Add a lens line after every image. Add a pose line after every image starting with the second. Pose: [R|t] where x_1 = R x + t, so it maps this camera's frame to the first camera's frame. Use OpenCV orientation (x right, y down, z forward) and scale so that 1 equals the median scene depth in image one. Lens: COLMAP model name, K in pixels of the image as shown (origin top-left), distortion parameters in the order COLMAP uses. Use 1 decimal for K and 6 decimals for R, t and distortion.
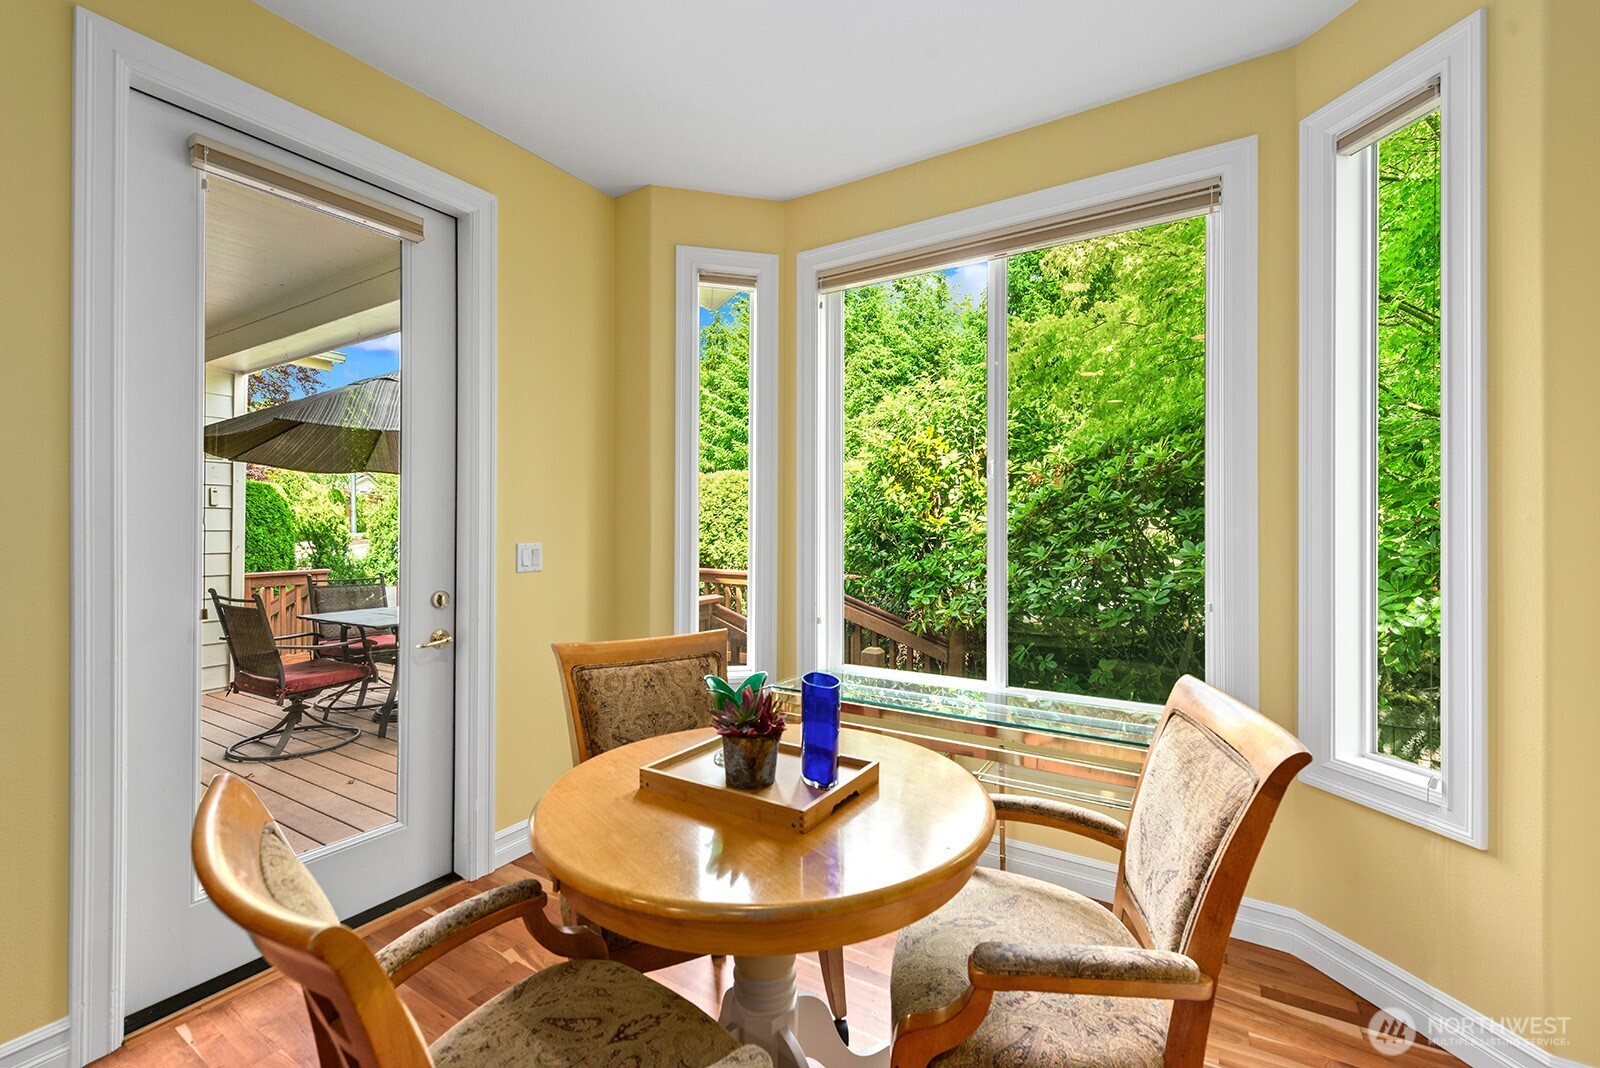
lens RADIAL K [[680.2, 0, 803.7], [0, 680.2, 506.9], [0, 0, 1]] dist [0.001486, 0.000098]
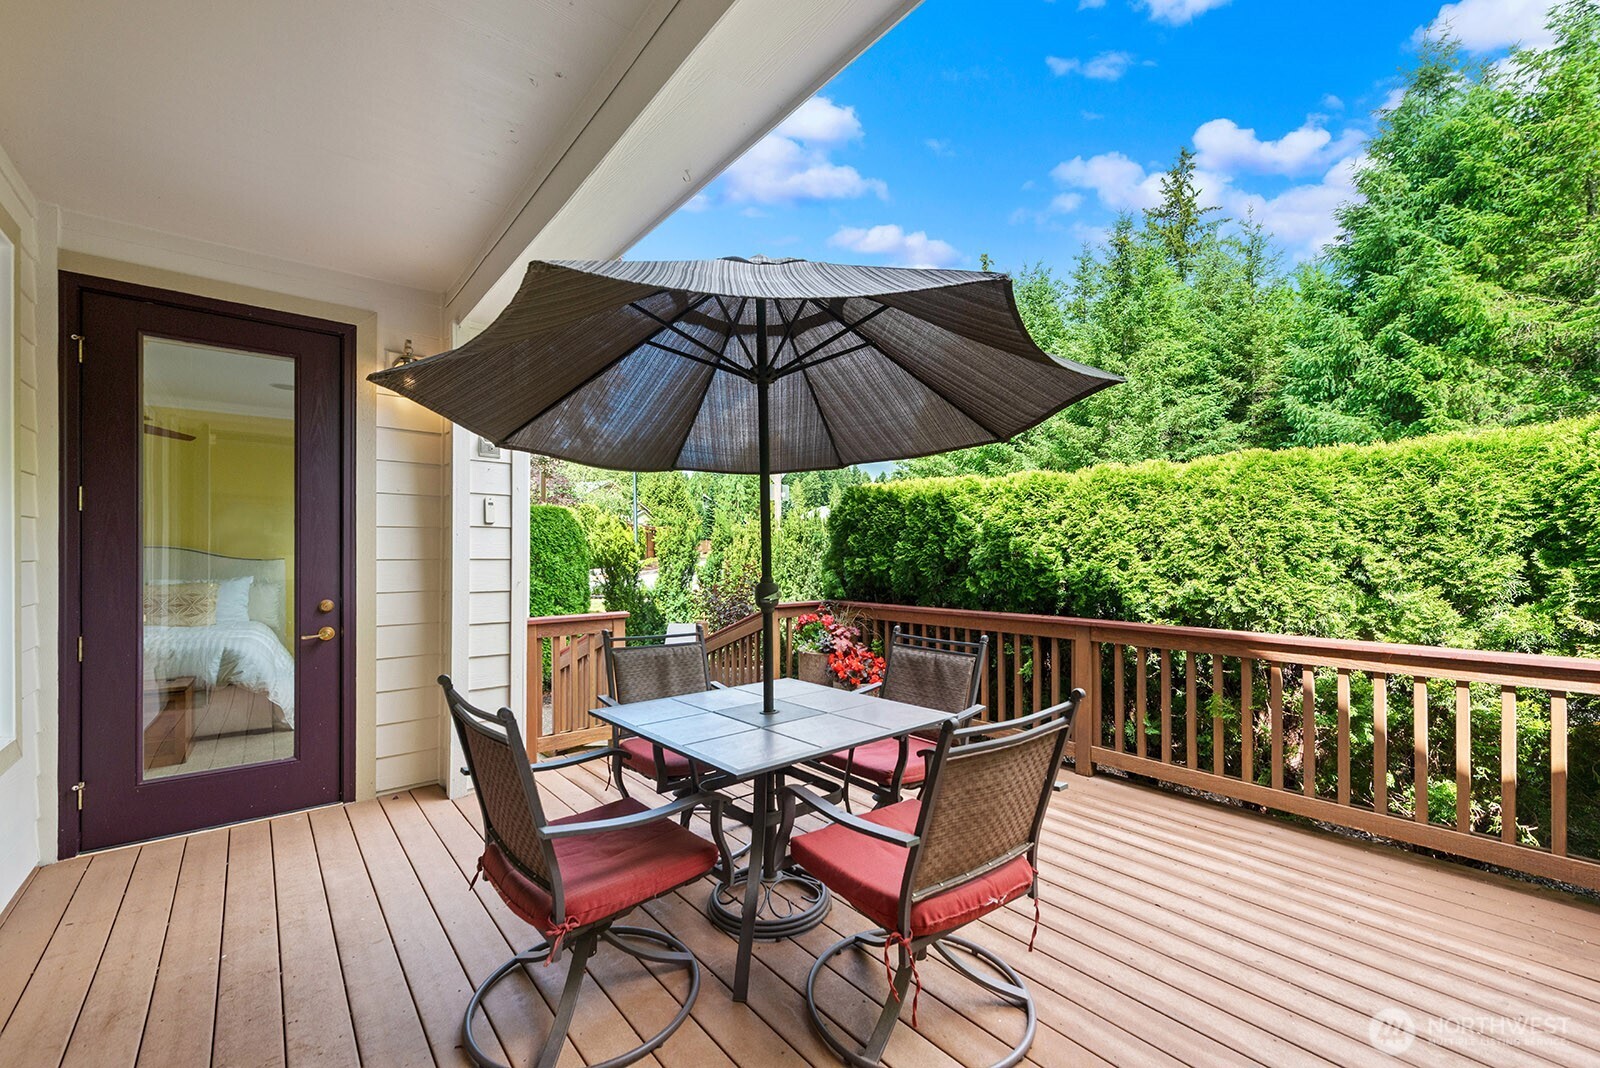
lens RADIAL K [[652.8, 0, 799.0], [0, 652.8, 526.2], [0, 0, 1]] dist [0.011696, -0.000197]
pose [[0.944964, -0.015587, -0.326804, -0.183068], [0.010836, 0.999808, -0.016352, 0.008193], [0.326996, 0.011911, 0.944951, 0.248375]]
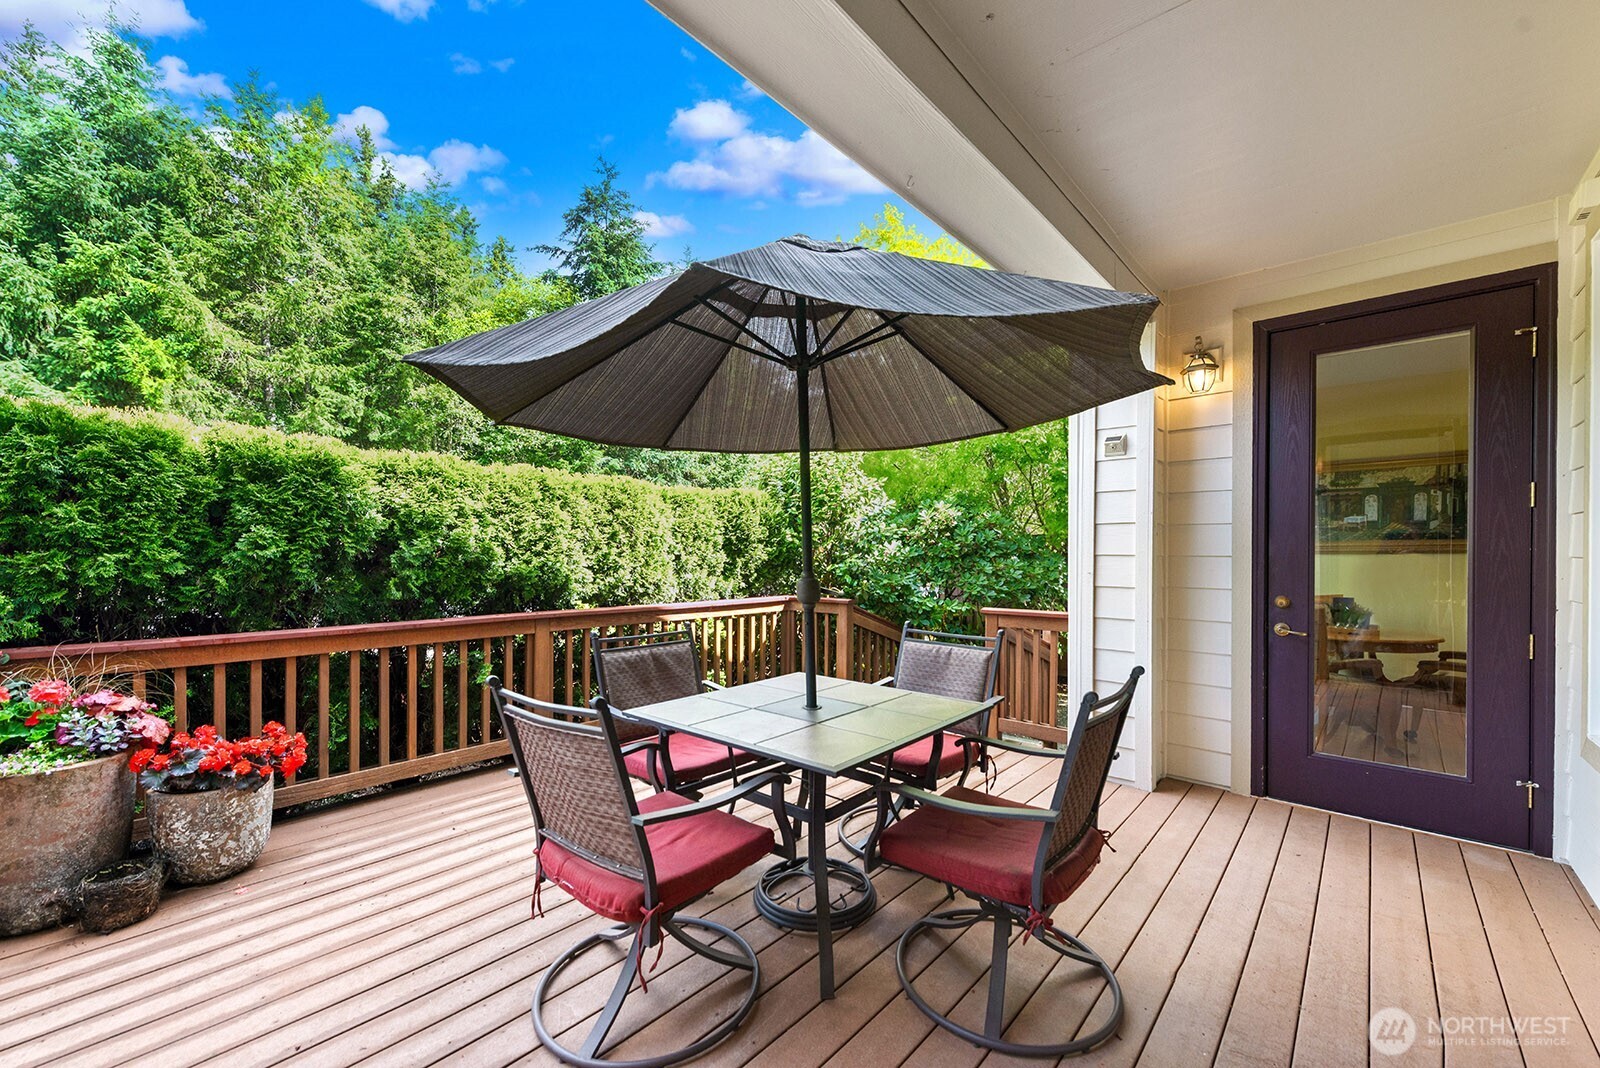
lens RADIAL K [[640.6, 0, 794.6], [0, 640.6, 558.9], [0, 0, 1]] dist [0.010729, -0.000214]
pose [[0.194422, -0.006428, 0.980897, -0.532263], [-0.032237, 0.999396, 0.012939, 0.015969], [-0.980388, -0.034137, 0.194097, 0.452803]]
